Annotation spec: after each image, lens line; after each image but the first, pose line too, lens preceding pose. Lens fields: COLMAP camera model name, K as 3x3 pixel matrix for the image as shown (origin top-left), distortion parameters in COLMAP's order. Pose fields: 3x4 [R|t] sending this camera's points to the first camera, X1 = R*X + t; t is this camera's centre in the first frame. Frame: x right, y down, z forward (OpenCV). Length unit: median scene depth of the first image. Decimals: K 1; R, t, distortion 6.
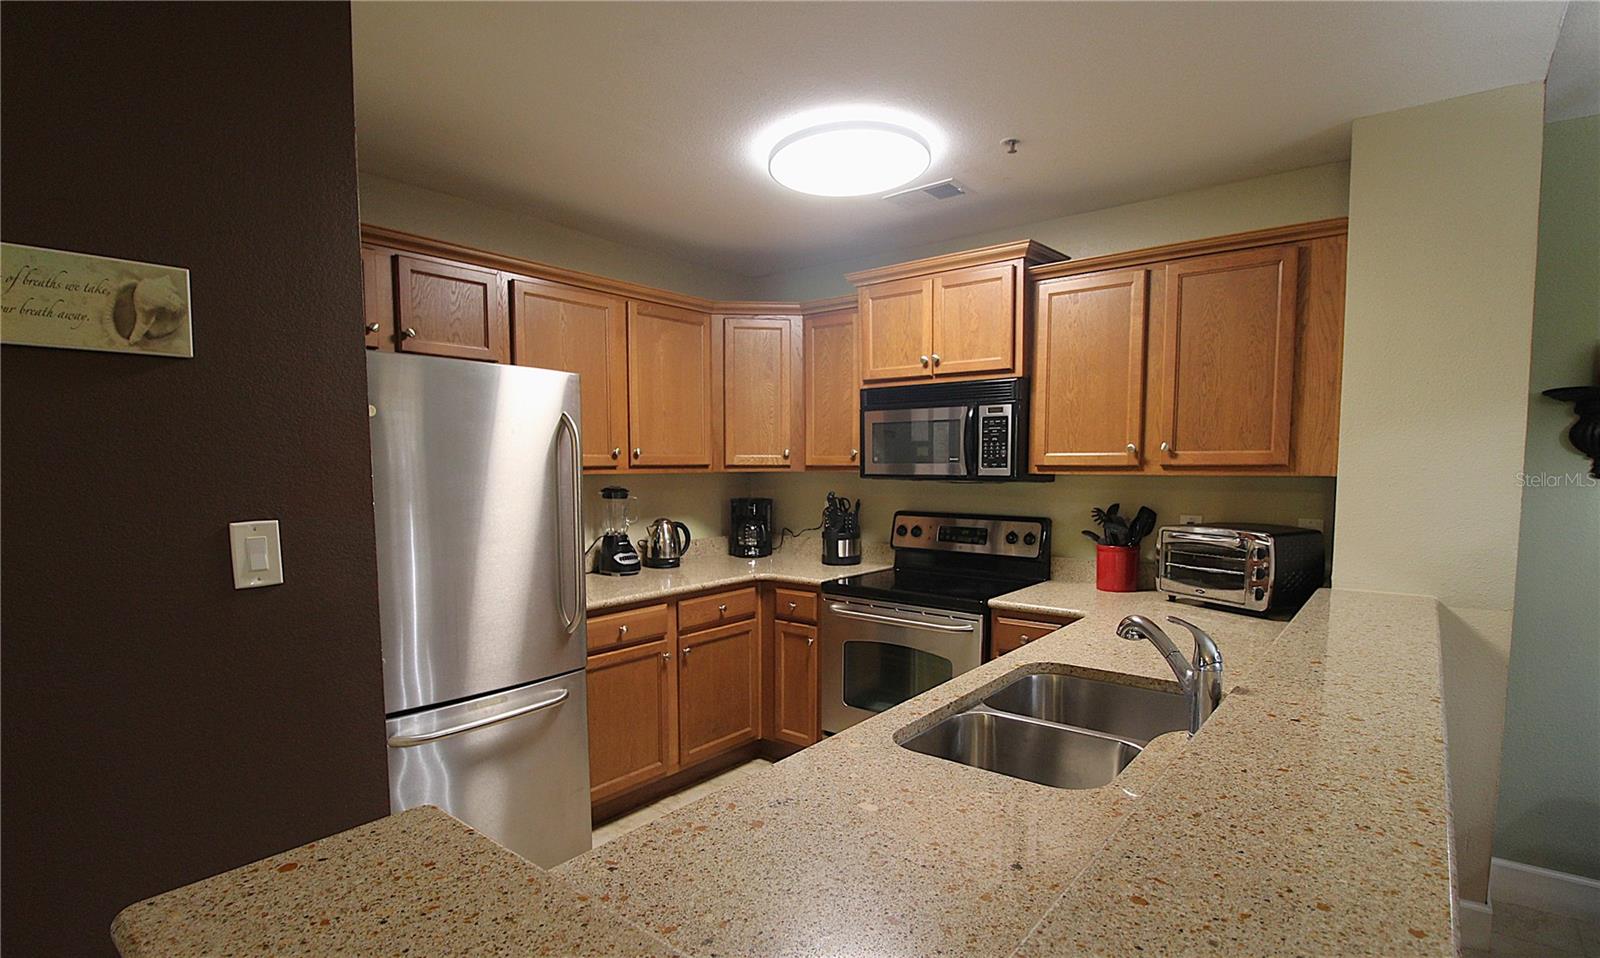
lens RADIAL K [[765.0, 0, 778.3], [0, 765.0, 533.7], [0, 0, 1]] dist [-0.020769, -0.002506]
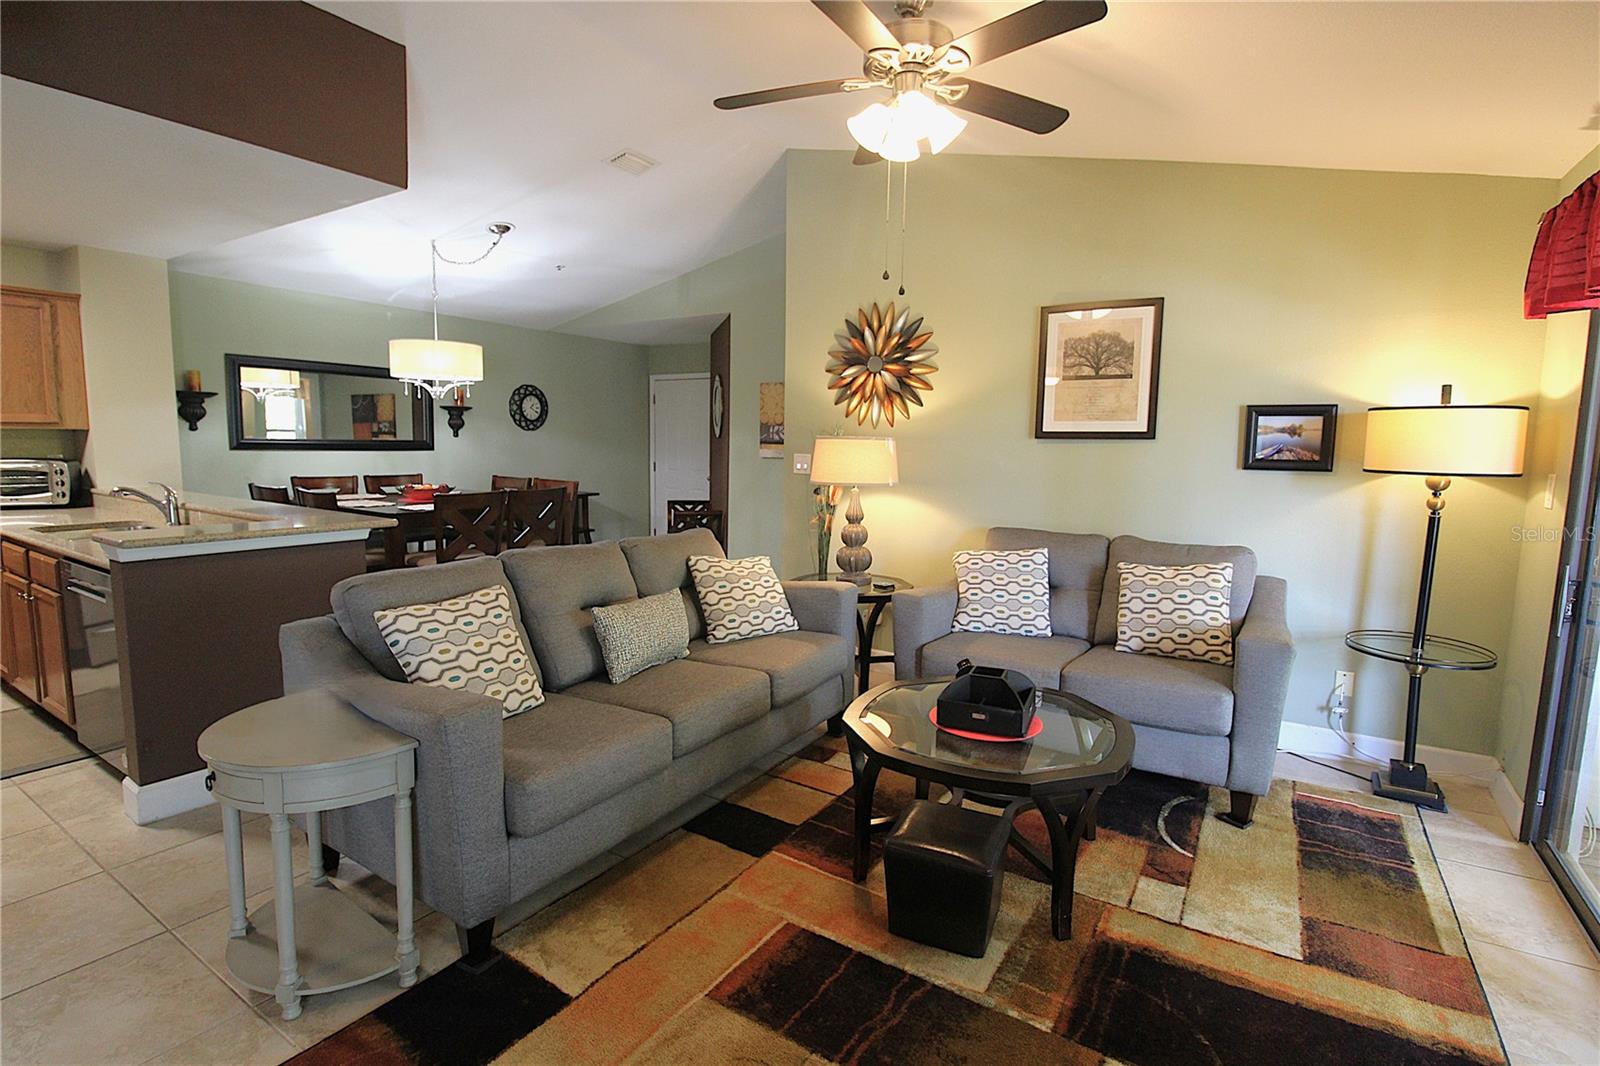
lens RADIAL K [[761.9, 0, 803.0], [0, 761.9, 520.2], [0, 0, 1]] dist [-0.012003, -0.004009]
pose [[-0.148545, -0.105430, 0.983270, -1.063503], [0.070302, 0.990659, 0.116843, 0.042558], [-0.986404, 0.086482, -0.139745, -0.369925]]
